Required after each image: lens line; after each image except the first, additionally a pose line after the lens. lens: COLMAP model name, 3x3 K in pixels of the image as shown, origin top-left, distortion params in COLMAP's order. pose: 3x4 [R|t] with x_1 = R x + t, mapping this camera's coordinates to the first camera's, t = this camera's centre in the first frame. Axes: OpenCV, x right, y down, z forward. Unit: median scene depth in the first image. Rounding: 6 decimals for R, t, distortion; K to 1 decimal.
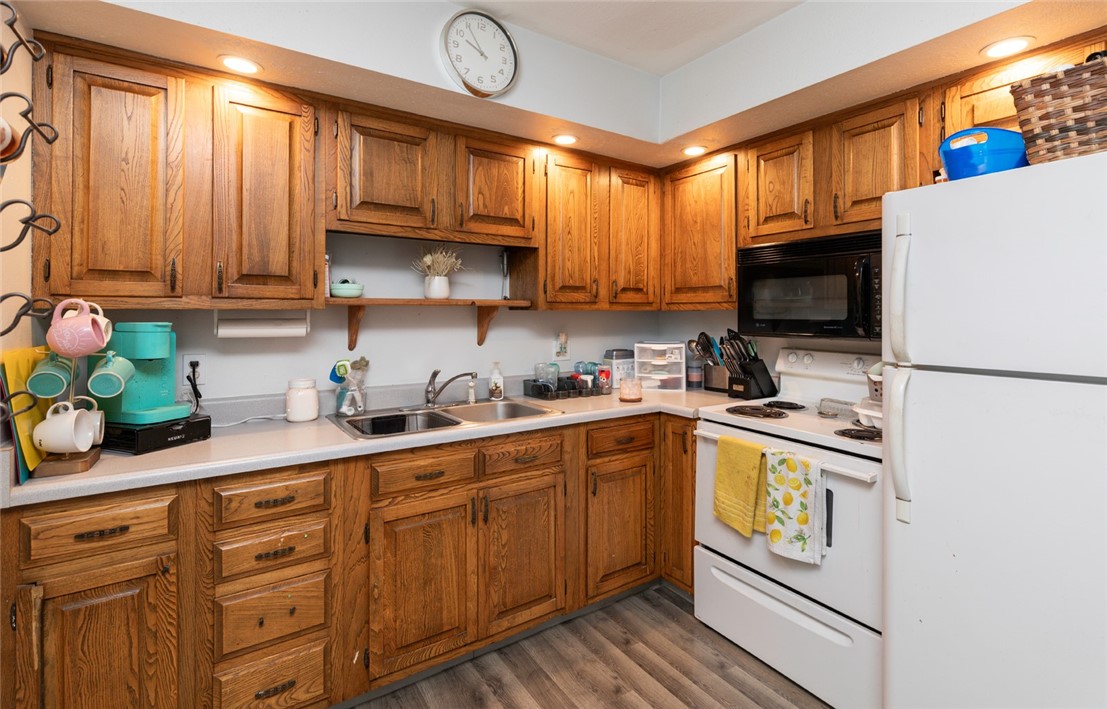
lens RADIAL K [[575.5, 0, 560.4], [0, 575.5, 307.7], [0, 0, 1]] dist [0.000937, -0.000890]
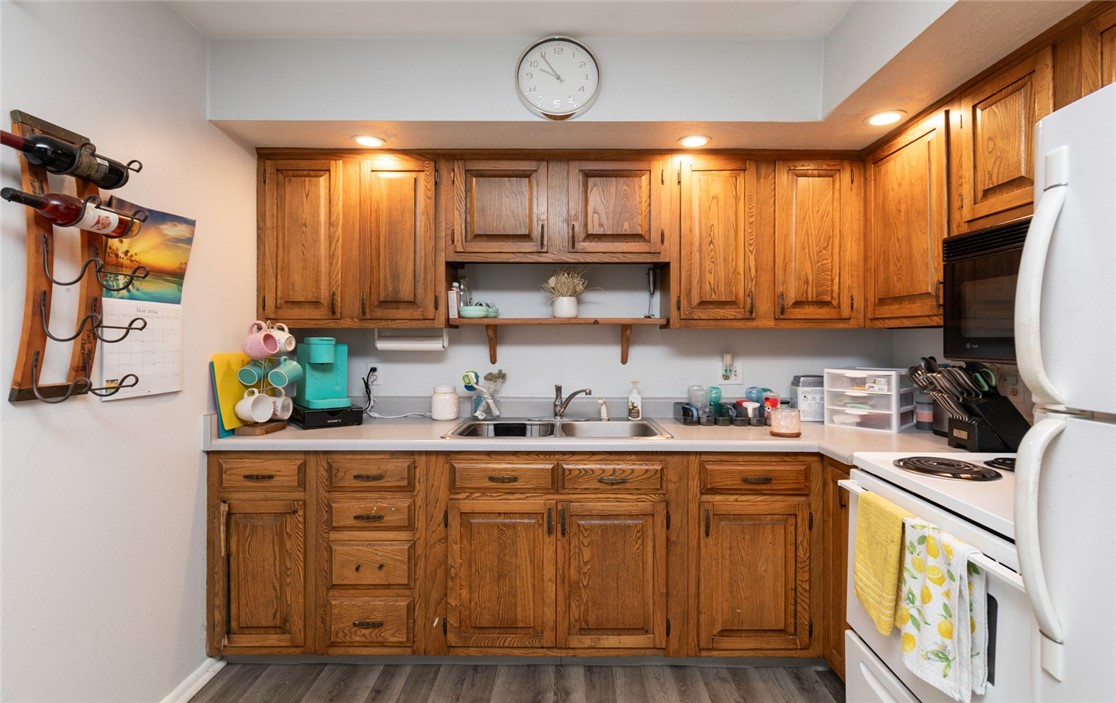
lens RADIAL K [[545.4, 0, 519.2], [0, 545.4, 332.4], [0, 0, 1]] dist [0.002706, -0.000258]
pose [[0.801711, -0.005968, -0.597682, 0.388288], [0.005776, 0.999981, -0.002236, 0.015336], [0.597684, -0.001660, 0.801730, 0.177257]]
